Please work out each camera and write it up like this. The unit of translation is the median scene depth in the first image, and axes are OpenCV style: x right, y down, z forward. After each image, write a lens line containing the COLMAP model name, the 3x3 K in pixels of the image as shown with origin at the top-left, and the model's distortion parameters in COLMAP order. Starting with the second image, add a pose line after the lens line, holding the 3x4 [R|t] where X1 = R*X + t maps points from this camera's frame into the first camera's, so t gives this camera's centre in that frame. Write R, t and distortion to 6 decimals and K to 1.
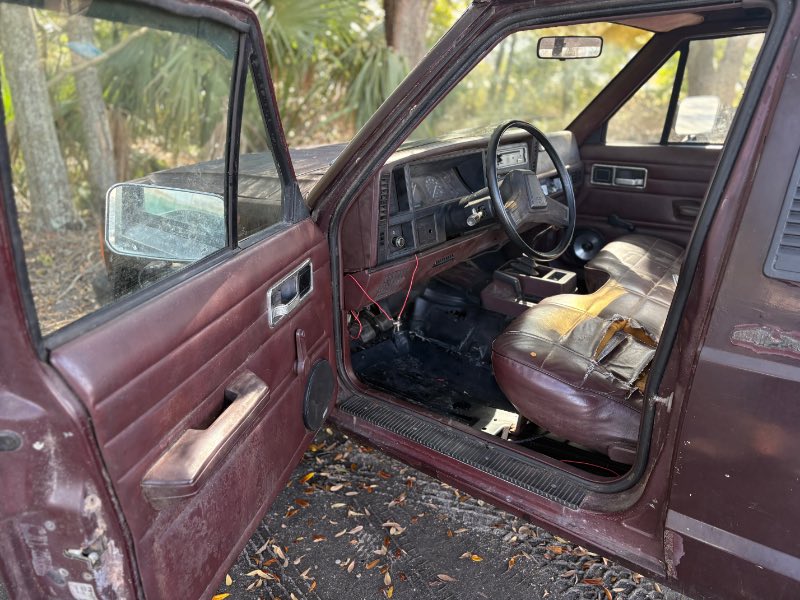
lens RADIAL K [[608.5, 0, 400.0], [0, 608.5, 300.0], [0, 0, 1]] dist [0.005701, 0.001780]
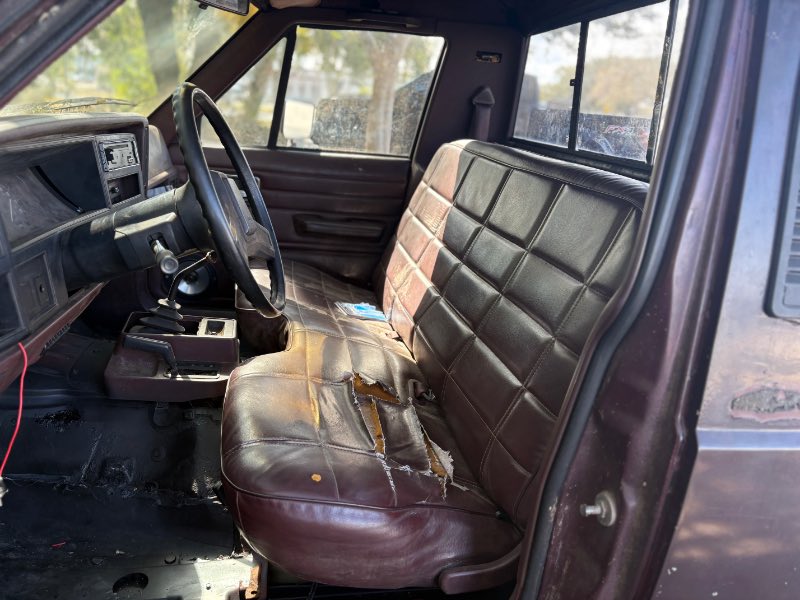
lens RADIAL K [[608.5, 0, 400.0], [0, 608.5, 300.0], [0, 0, 1]] dist [0.005701, 0.001780]
pose [[0.682116, -0.129575, 0.719672, -0.093774], [0.145997, 0.988492, 0.039597, -0.067270], [-0.716521, 0.078061, 0.693184, 0.365180]]
